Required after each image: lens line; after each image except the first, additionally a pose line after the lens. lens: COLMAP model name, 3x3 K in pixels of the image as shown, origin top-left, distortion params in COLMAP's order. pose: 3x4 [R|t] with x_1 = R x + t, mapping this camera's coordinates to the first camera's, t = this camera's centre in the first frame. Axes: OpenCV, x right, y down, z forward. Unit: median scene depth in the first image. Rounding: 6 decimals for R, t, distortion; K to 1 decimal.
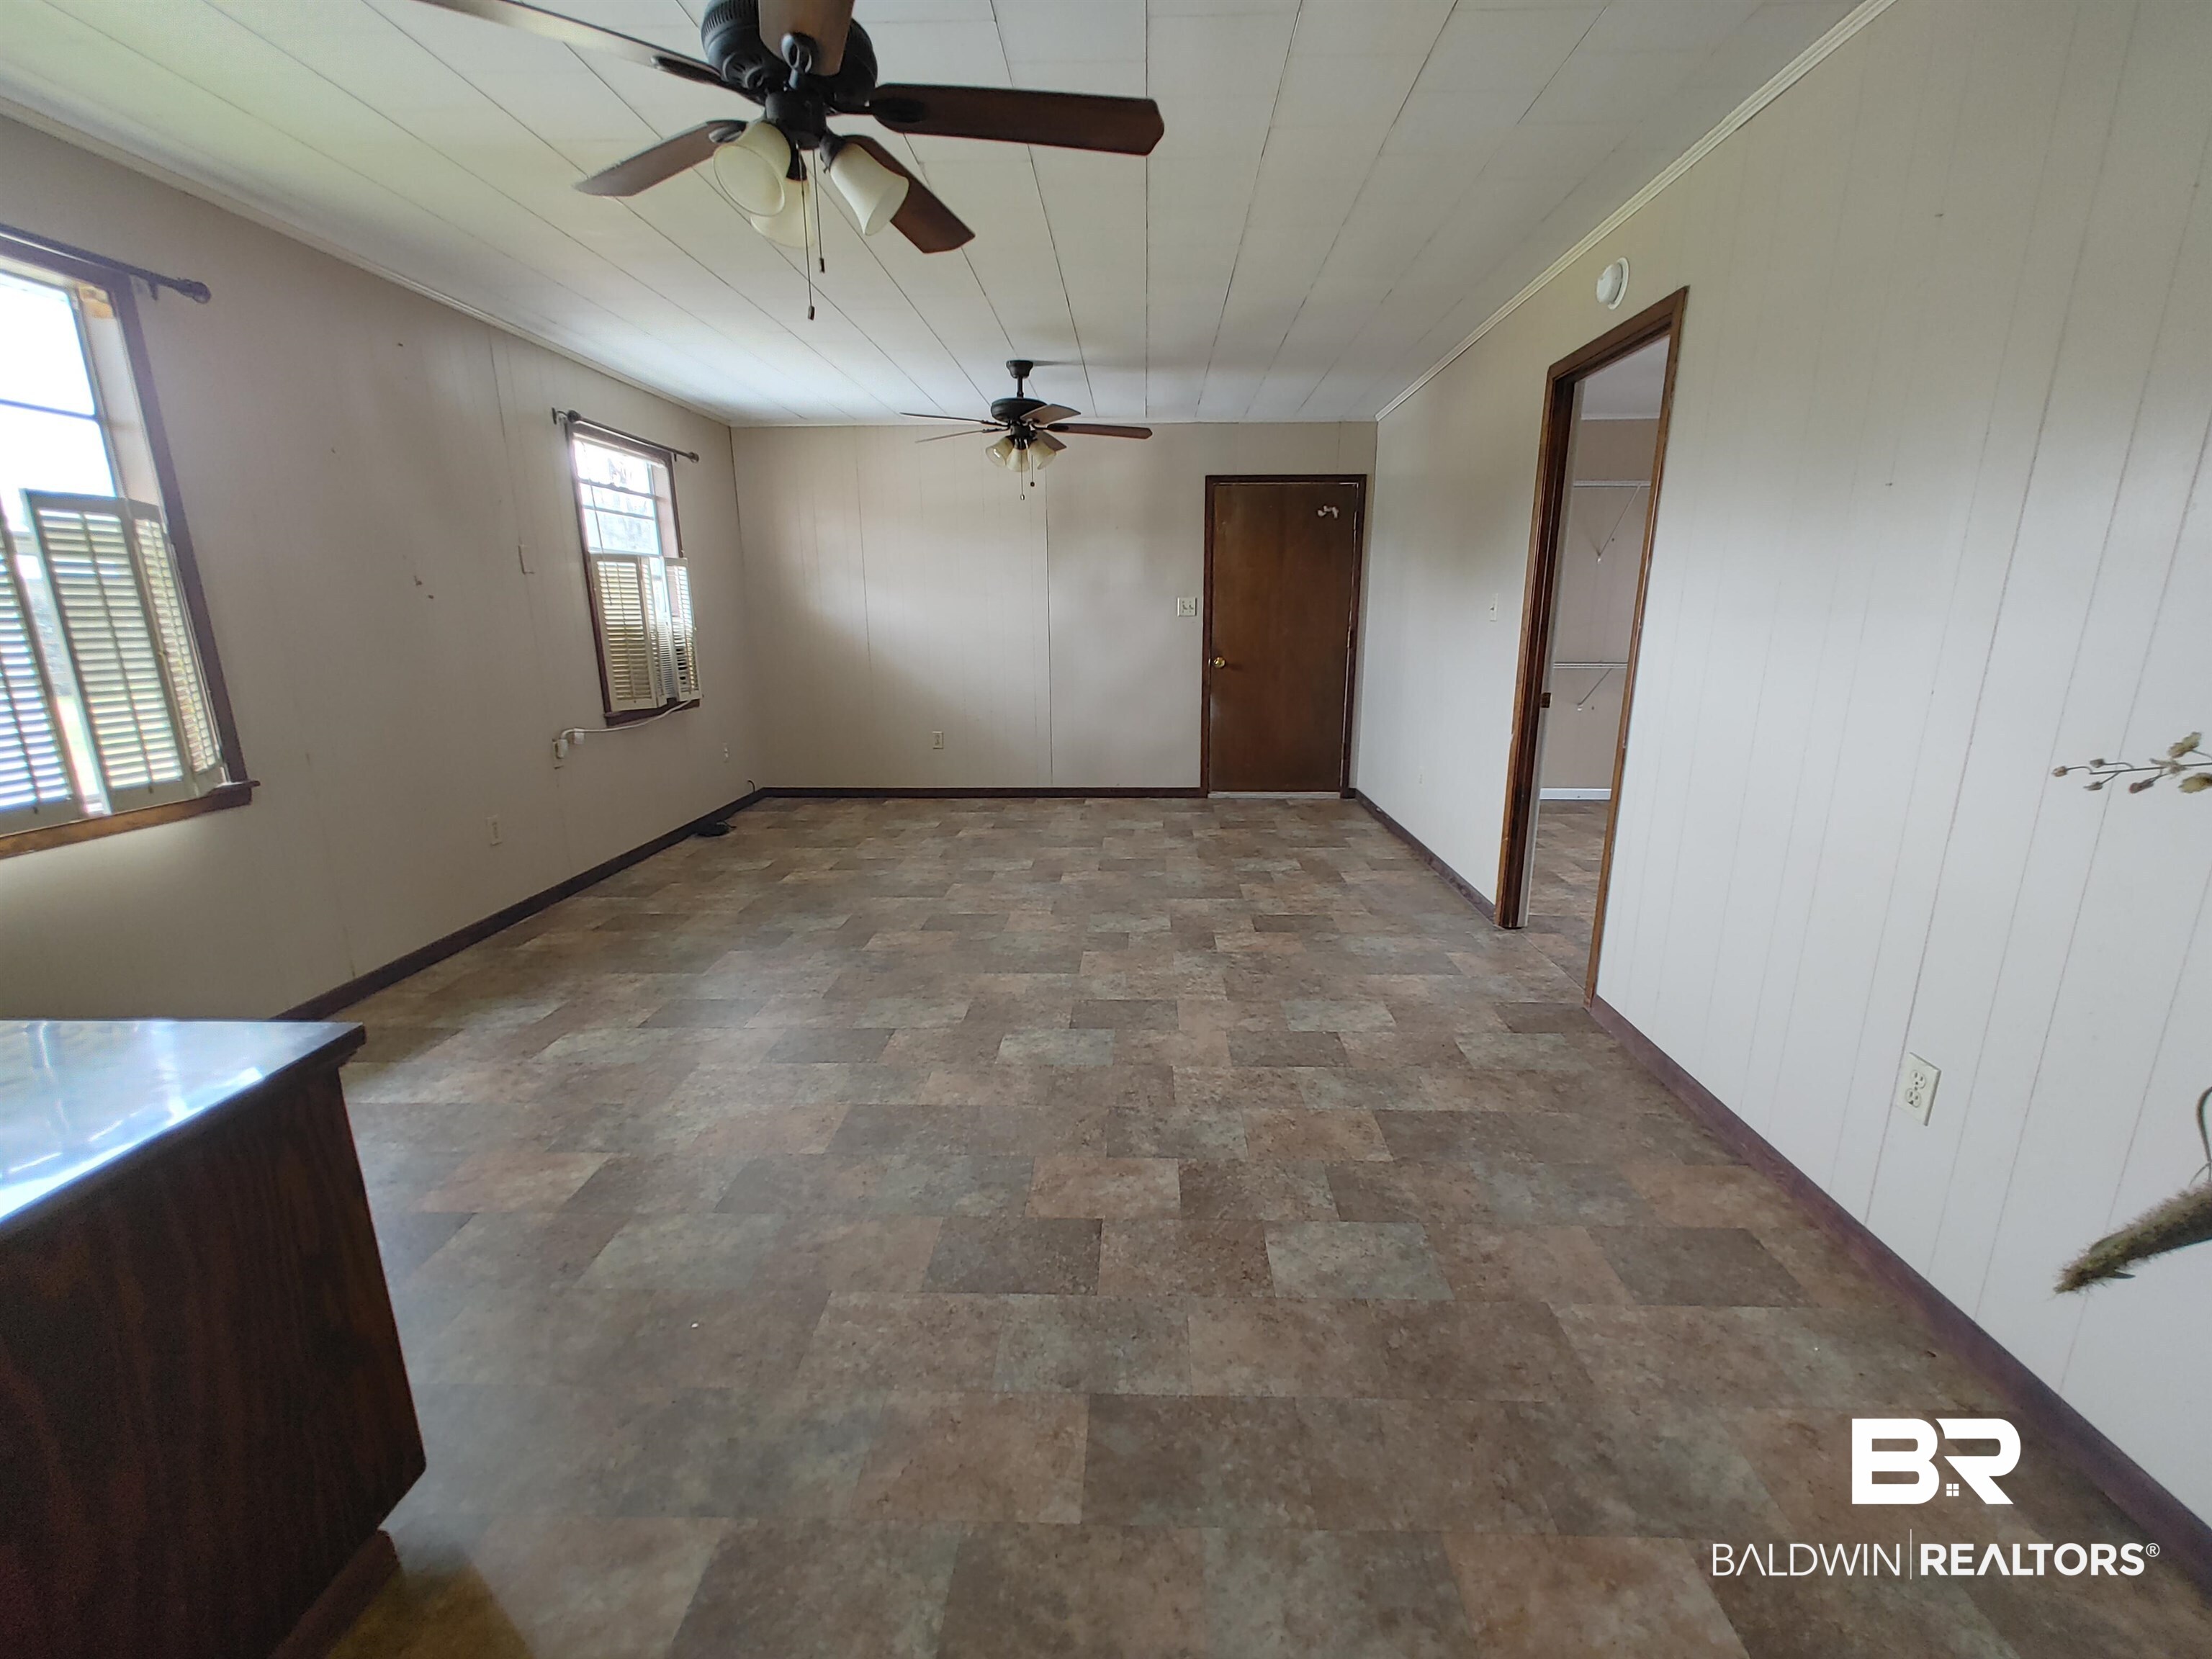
lens RADIAL K [[935.2, 0, 1115.2], [0, 935.2, 844.5], [0, 0, 1]] dist [0.001291, 0.001191]
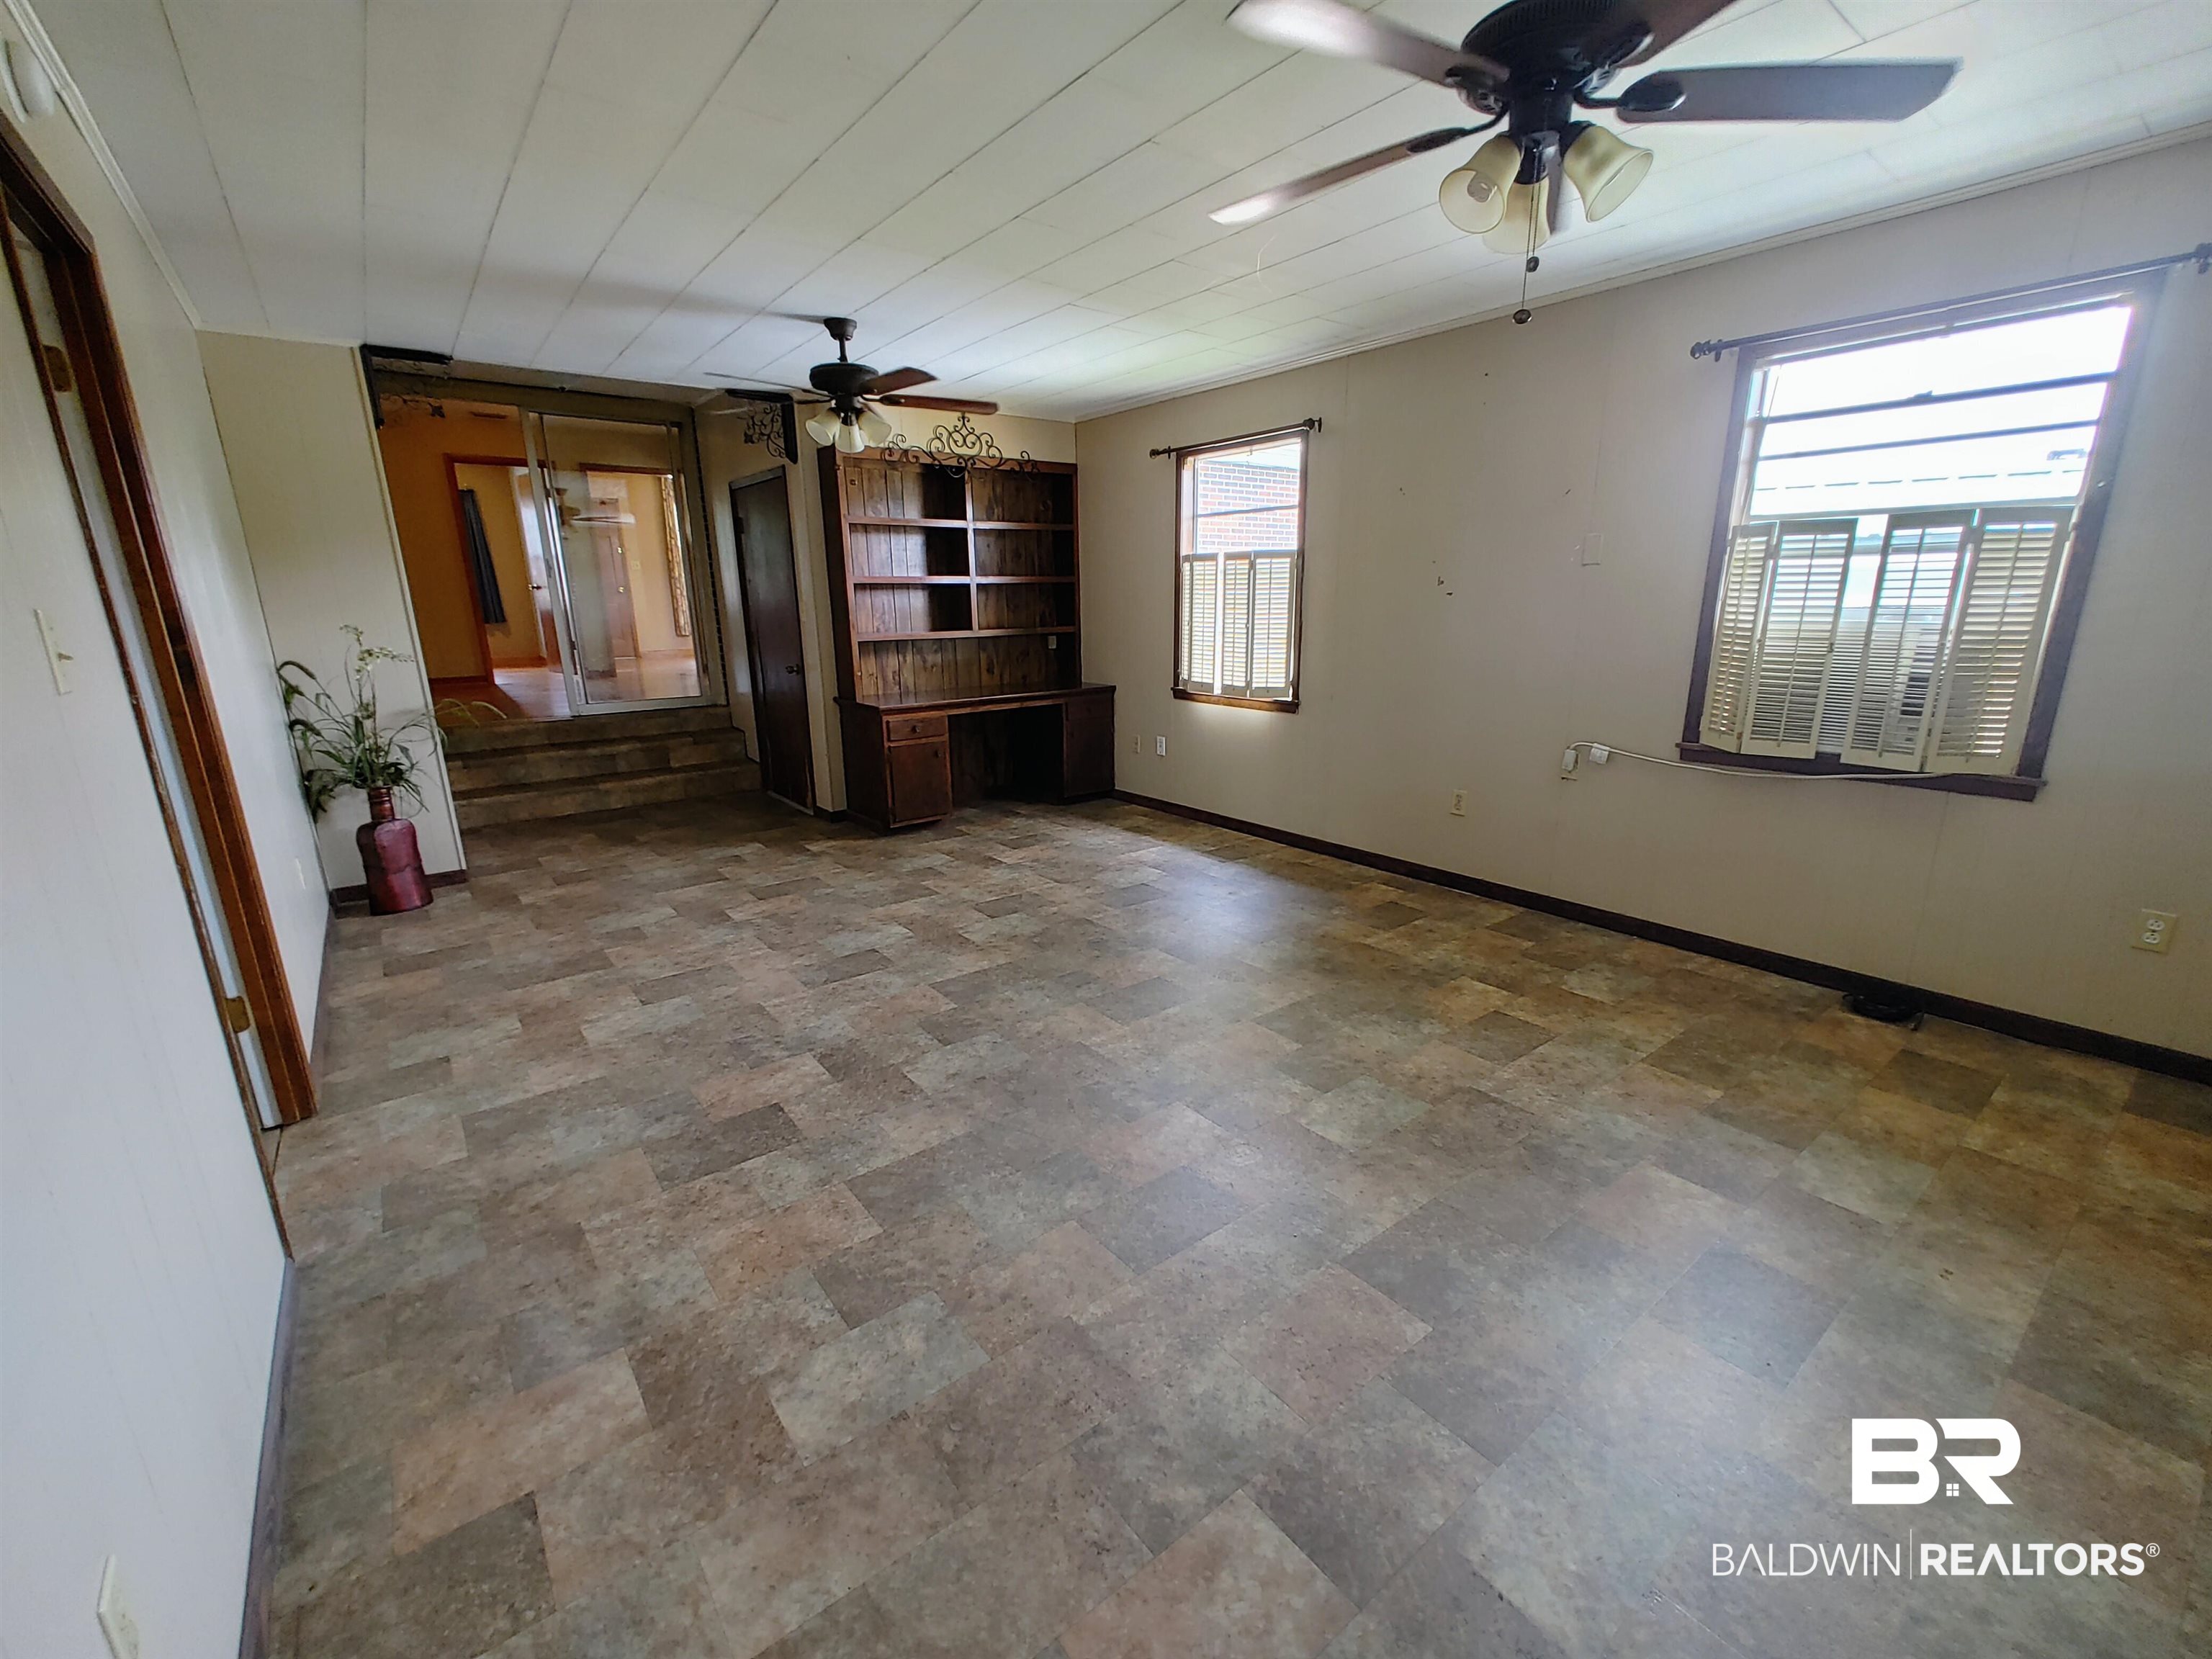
lens RADIAL K [[935.2, 0, 1123.1], [0, 935.2, 840.8], [0, 0, 1]] dist [0.001291, 0.001191]
pose [[-0.765444, 0.175066, -0.619231, 0.433701], [-0.144730, 0.890793, 0.430744, -0.506102], [0.627016, 0.419332, -0.656515, 1.913872]]
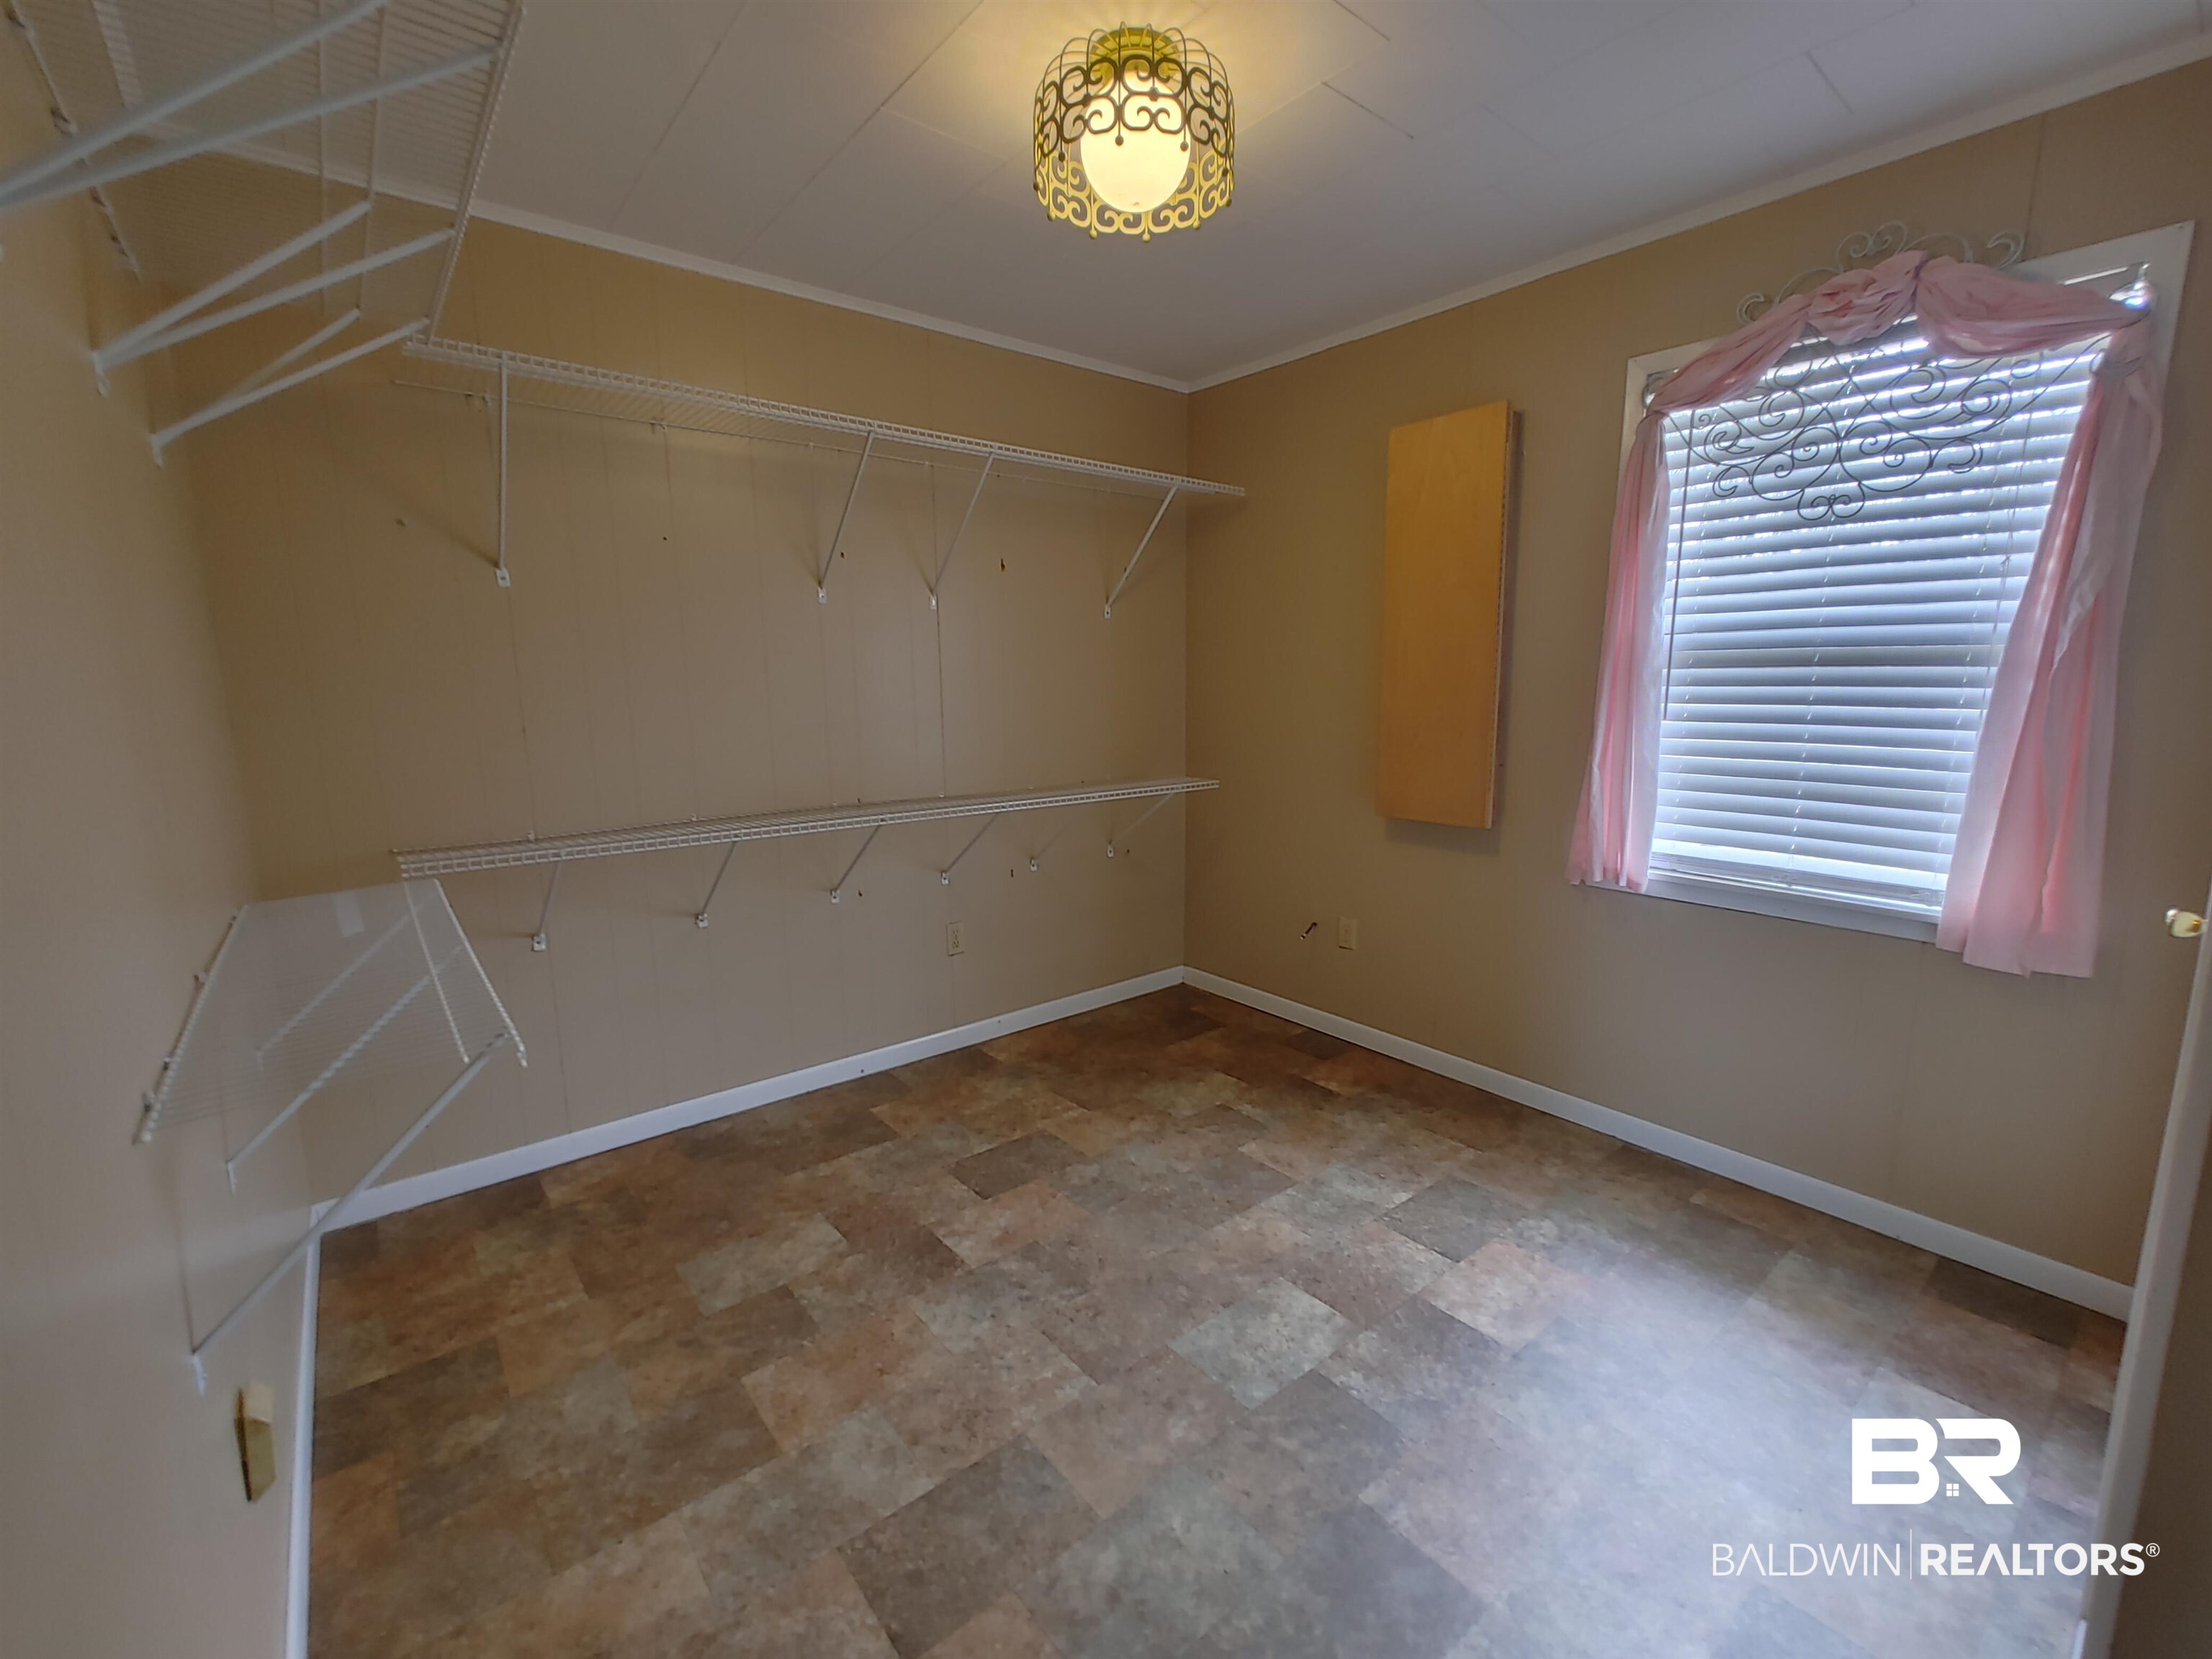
lens RADIAL K [[935.2, 0, 1117.9], [0, 935.2, 829.2], [0, 0, 1]] dist [0.001291, 0.001191]
pose [[-0.753454, 0.102372, -0.649483, 0.387758], [-0.162932, 0.927925, 0.335275, -0.306722], [0.636993, 0.358436, -0.682469, 1.169474]]
